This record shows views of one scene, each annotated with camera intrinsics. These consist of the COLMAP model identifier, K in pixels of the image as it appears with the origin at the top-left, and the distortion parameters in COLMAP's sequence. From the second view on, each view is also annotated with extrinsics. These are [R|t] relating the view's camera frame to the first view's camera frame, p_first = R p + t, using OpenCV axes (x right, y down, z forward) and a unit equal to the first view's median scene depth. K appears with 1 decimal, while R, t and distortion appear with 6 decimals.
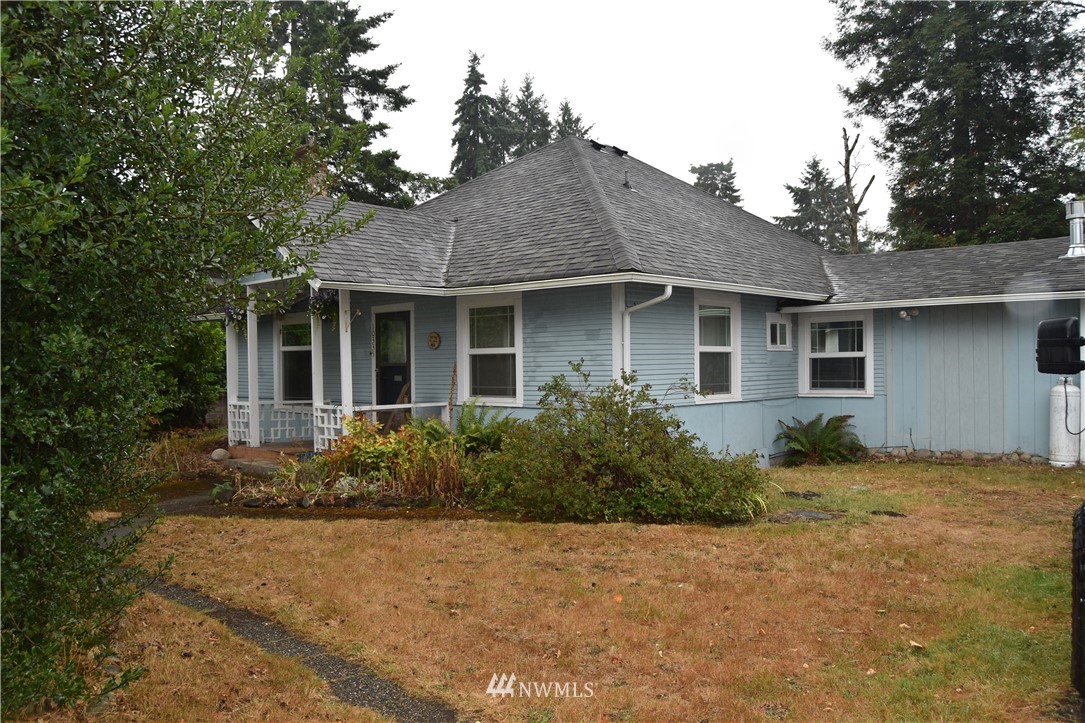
lens RADIAL K [[868.5, 0, 542.6], [0, 868.5, 363.5], [0, 0, 1]] dist [-0.084063, 0.025441]
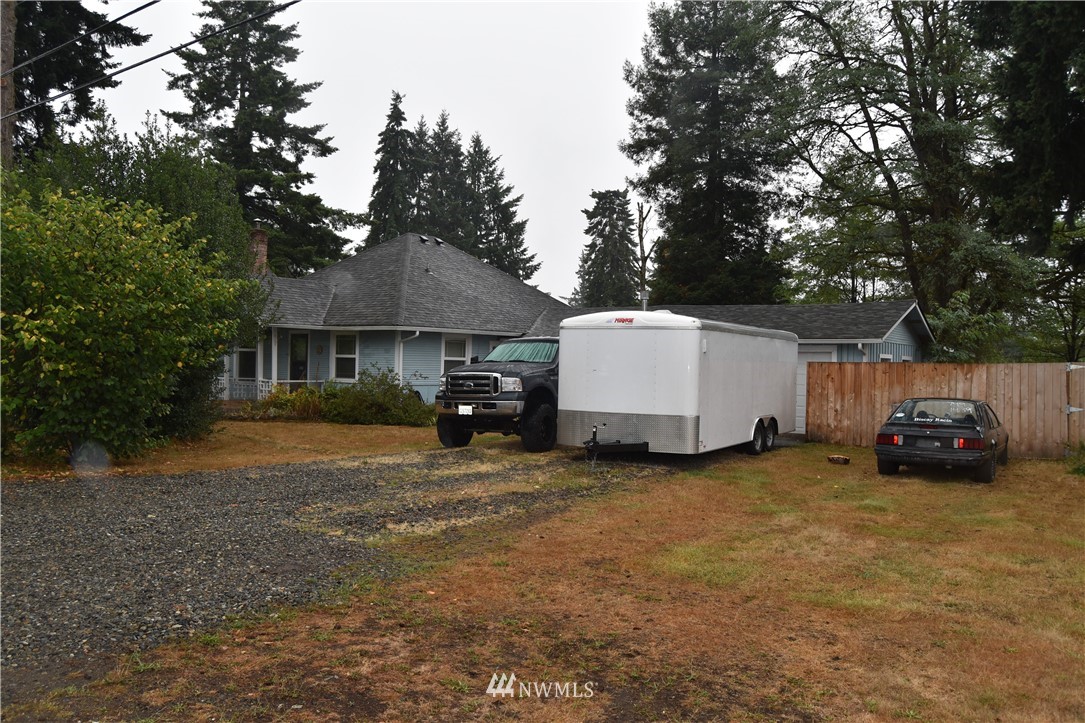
lens RADIAL K [[868.5, 0, 542.9], [0, 868.5, 359.6], [0, 0, 1]] dist [-0.084063, 0.025441]
pose [[0.996398, 0.034249, 0.077573, 0.063362], [-0.033979, 0.999411, -0.004807, -0.003064], [-0.077691, 0.002154, 0.996975, -0.277004]]
